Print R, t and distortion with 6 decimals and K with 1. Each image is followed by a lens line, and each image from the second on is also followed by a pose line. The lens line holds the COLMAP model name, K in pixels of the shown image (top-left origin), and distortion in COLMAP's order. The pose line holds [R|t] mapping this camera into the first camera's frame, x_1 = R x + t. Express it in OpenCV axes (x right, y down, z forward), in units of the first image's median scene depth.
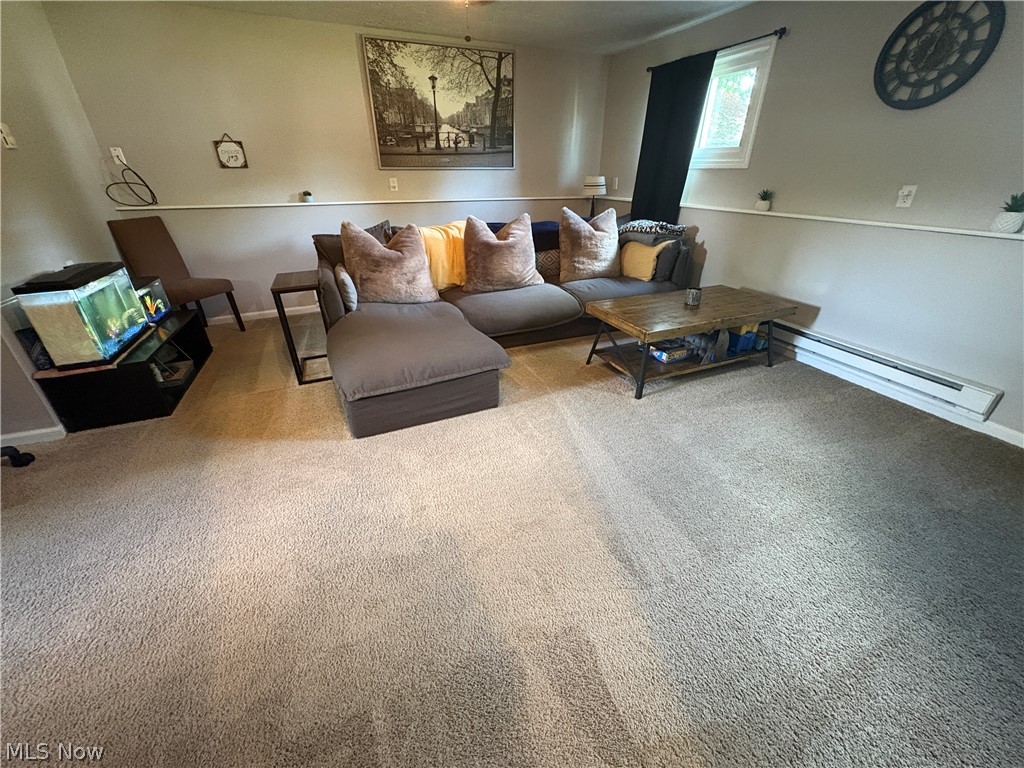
lens RADIAL K [[409.9, 0, 511.7], [0, 409.9, 384.6], [0, 0, 1]] dist [-0.000505, 0.000073]
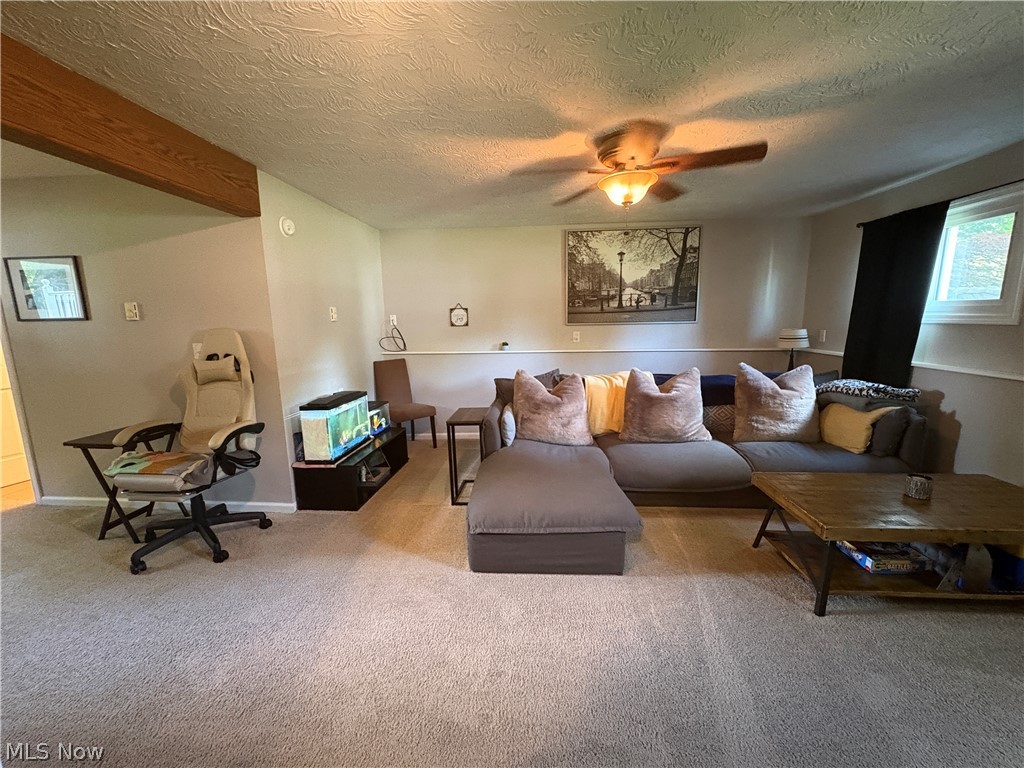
lens RADIAL K [[409.9, 0, 510.9], [0, 409.9, 384.5], [0, 0, 1]] dist [-0.000505, 0.000073]
pose [[0.885055, 0.060137, -0.461586, 0.108421], [-0.199079, 0.945257, -0.258568, -0.046282], [0.420768, 0.320738, 0.848576, 0.006515]]
